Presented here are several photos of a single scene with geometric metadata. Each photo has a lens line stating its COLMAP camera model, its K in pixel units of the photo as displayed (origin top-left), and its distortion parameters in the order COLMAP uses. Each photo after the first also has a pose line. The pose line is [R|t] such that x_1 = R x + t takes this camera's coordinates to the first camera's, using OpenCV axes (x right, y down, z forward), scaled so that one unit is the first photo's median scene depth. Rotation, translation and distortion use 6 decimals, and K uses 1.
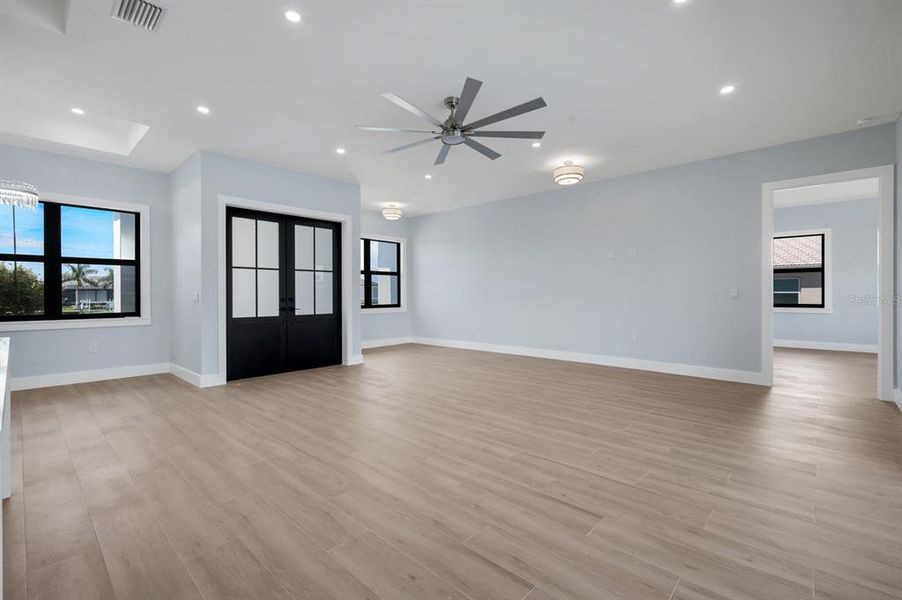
lens RADIAL K [[397.4, 0, 447.1], [0, 397.4, 294.9], [0, 0, 1]] dist [0.010568, 0.000511]
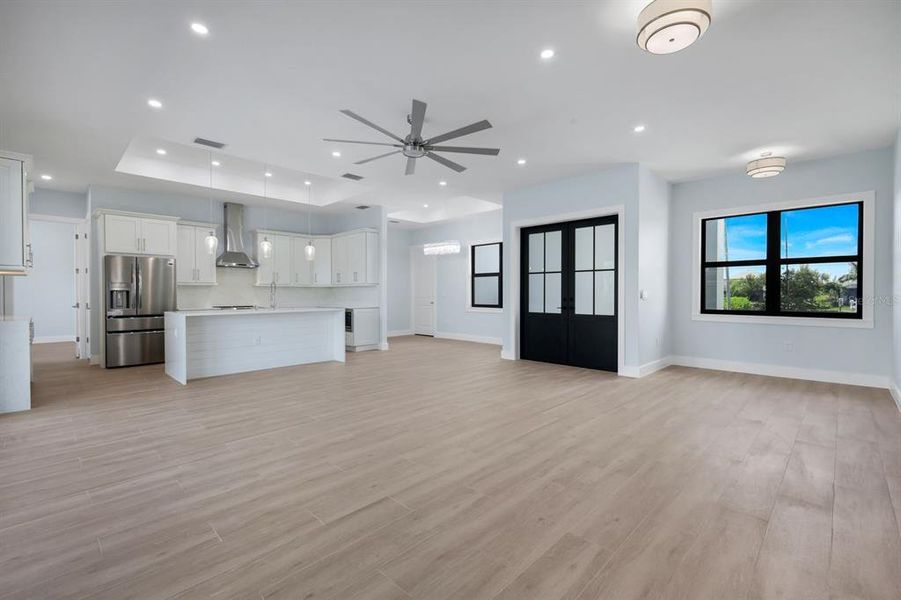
lens RADIAL K [[392.6, 0, 452.4], [0, 392.6, 302.0], [0, 0, 1]] dist [0.004276, 0.000548]
pose [[-0.009917, 0.023936, -0.999664, 0.690484], [-0.003512, 0.999706, 0.023972, -0.005099], [0.999945, 0.003749, -0.009830, 0.701555]]
